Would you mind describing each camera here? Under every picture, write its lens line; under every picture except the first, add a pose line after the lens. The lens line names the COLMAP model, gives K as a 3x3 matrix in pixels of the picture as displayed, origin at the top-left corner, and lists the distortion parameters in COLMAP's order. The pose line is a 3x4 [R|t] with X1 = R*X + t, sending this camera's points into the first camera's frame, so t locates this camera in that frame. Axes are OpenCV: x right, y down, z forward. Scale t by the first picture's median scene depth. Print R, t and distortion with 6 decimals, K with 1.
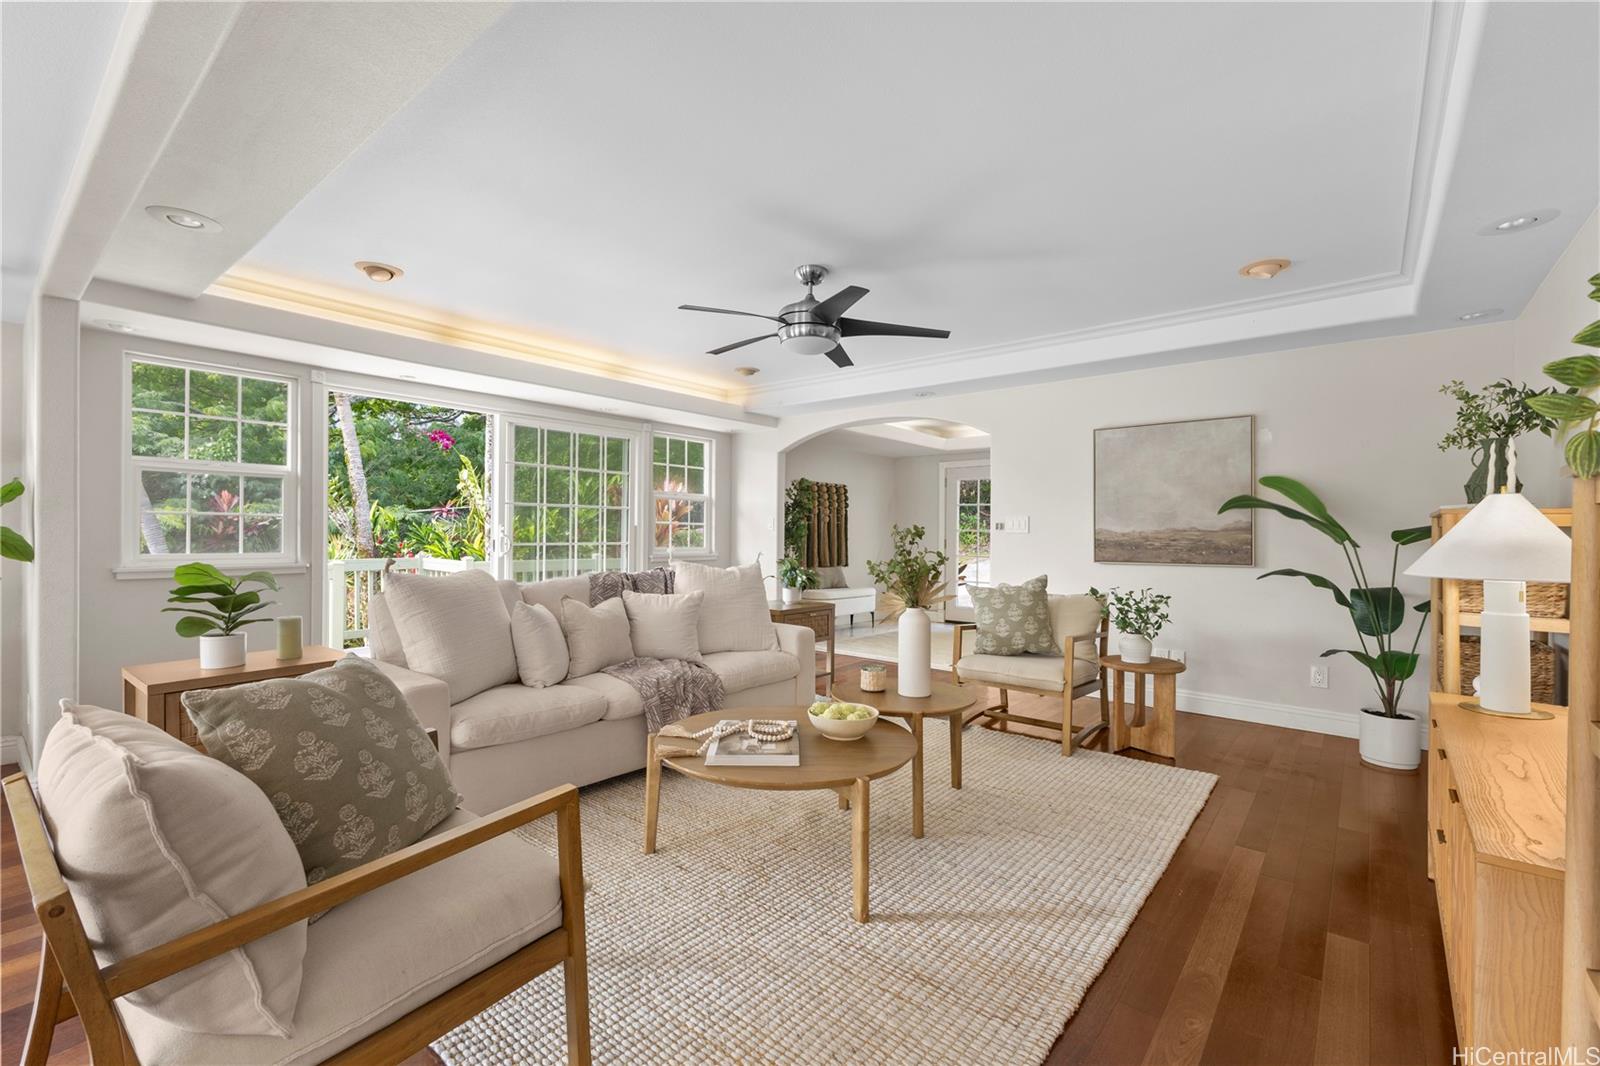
lens RADIAL K [[694.0, 0, 797.5], [0, 694.0, 531.4], [0, 0, 1]] dist [0.000317, -0.000044]
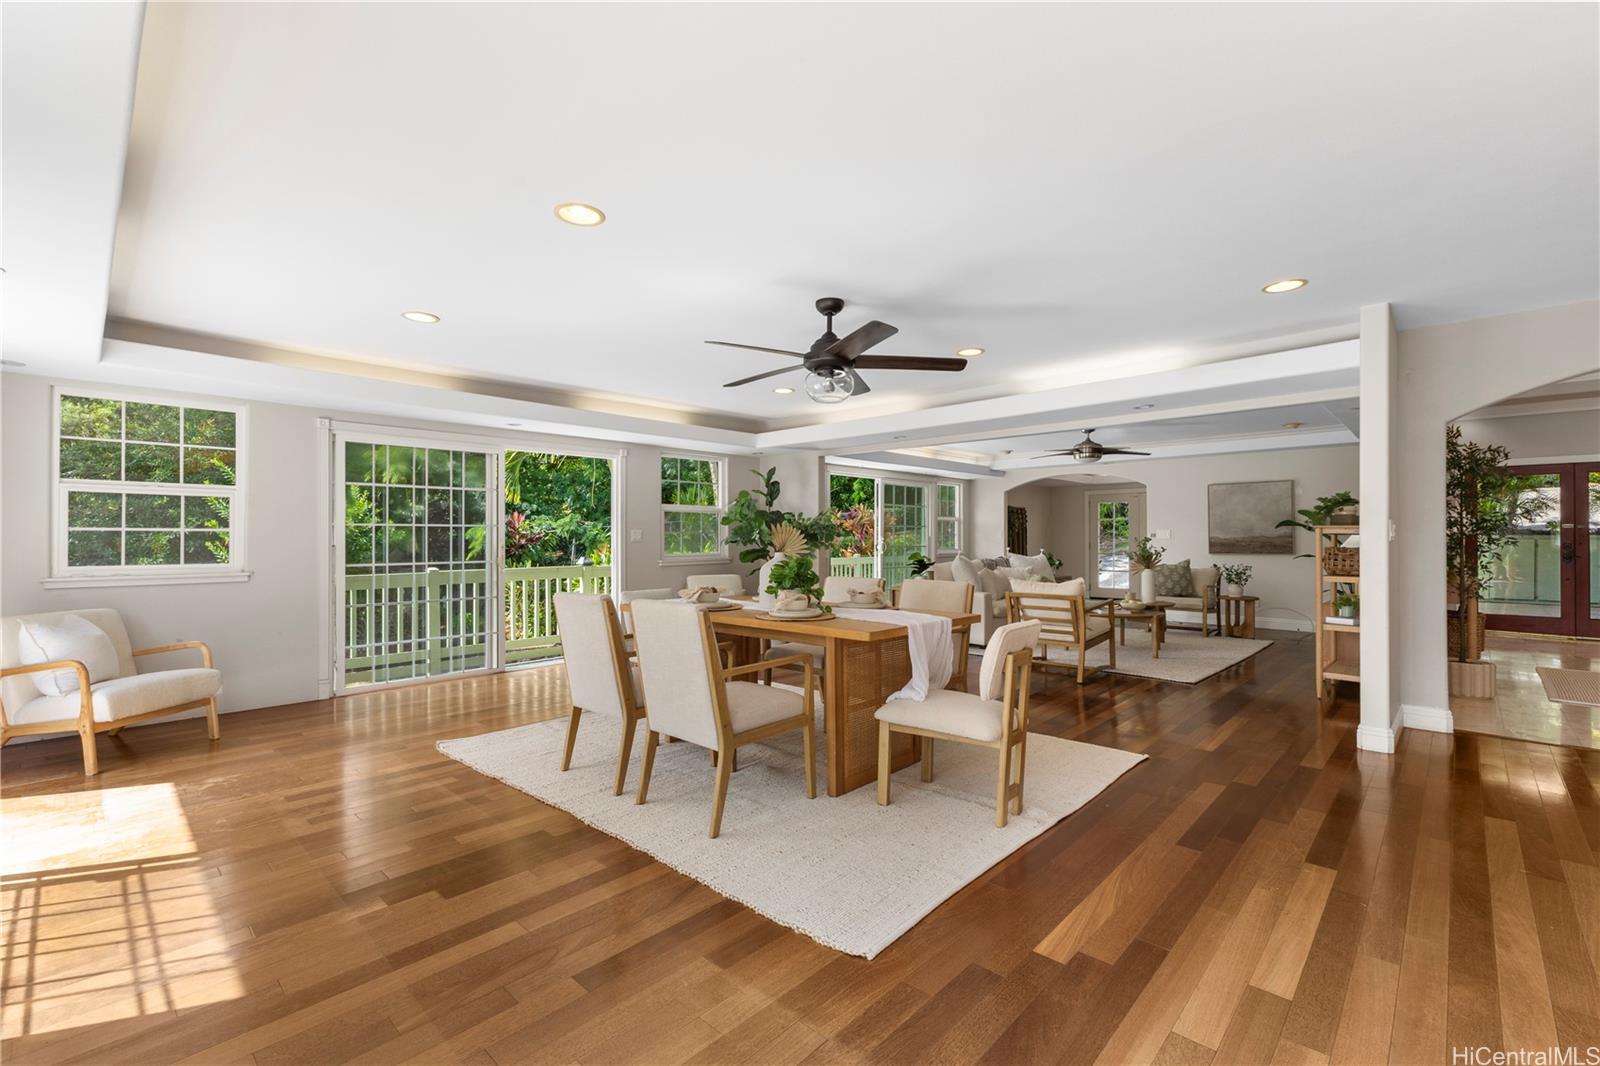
lens RADIAL K [[694.0, 0, 799.4], [0, 694.0, 533.6], [0, 0, 1]] dist [0.000317, -0.000044]
pose [[0.996827, -0.010187, -0.078944, -0.630263], [0.009807, 0.999938, -0.005211, -0.014758], [0.078992, 0.004421, 0.996865, -1.150096]]
